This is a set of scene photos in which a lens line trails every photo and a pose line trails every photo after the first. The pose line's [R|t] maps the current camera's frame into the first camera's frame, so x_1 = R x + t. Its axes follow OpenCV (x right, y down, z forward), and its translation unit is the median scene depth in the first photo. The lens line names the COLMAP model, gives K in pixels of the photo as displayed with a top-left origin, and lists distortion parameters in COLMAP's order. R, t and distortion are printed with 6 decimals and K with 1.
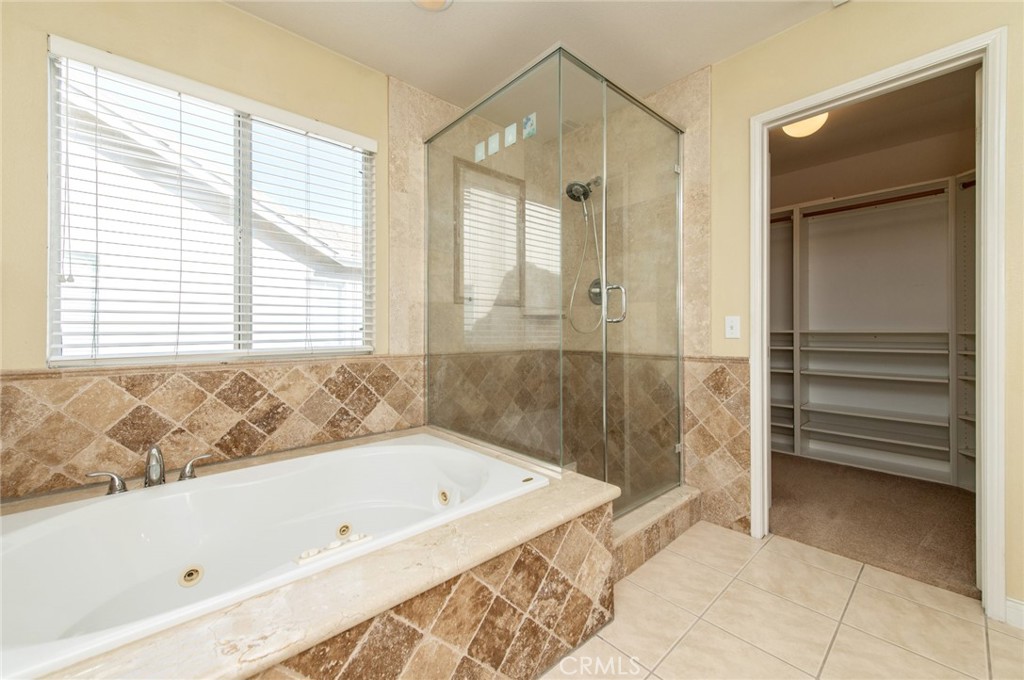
lens RADIAL K [[401.8, 0, 511.6], [0, 401.8, 331.5], [0, 0, 1]] dist [0.006927, -0.000342]
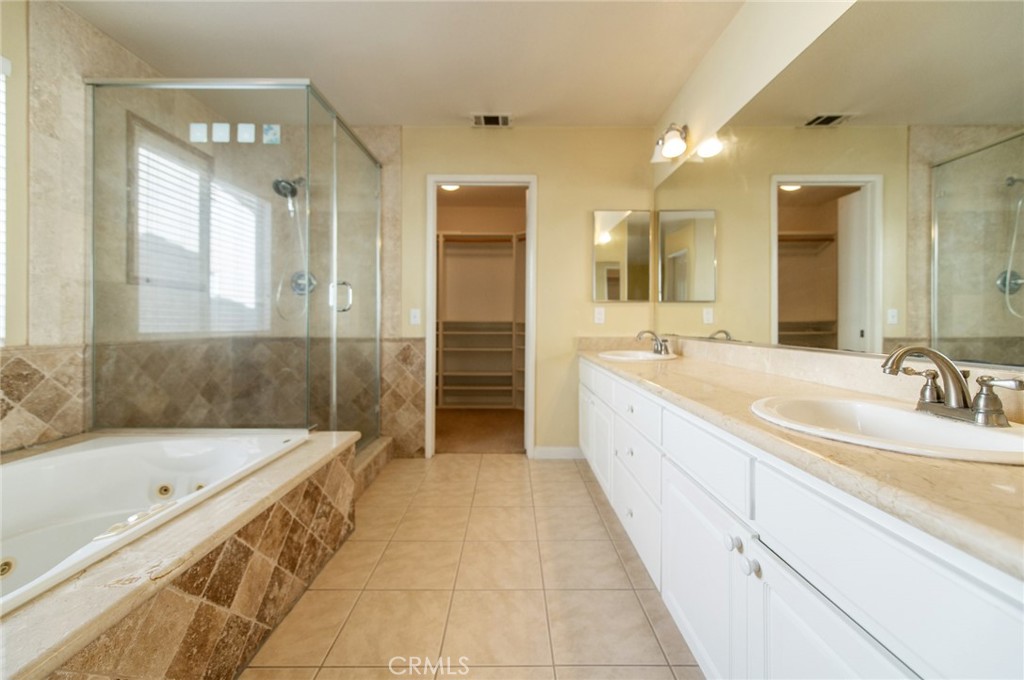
lens RADIAL K [[401.8, 0, 511.6], [0, 401.8, 331.5], [0, 0, 1]] dist [0.006927, -0.000342]
pose [[0.669908, -0.012805, 0.742334, -0.275040], [-0.005918, 0.999727, 0.022585, 0.007116], [-0.742421, -0.019523, 0.669649, -0.205653]]
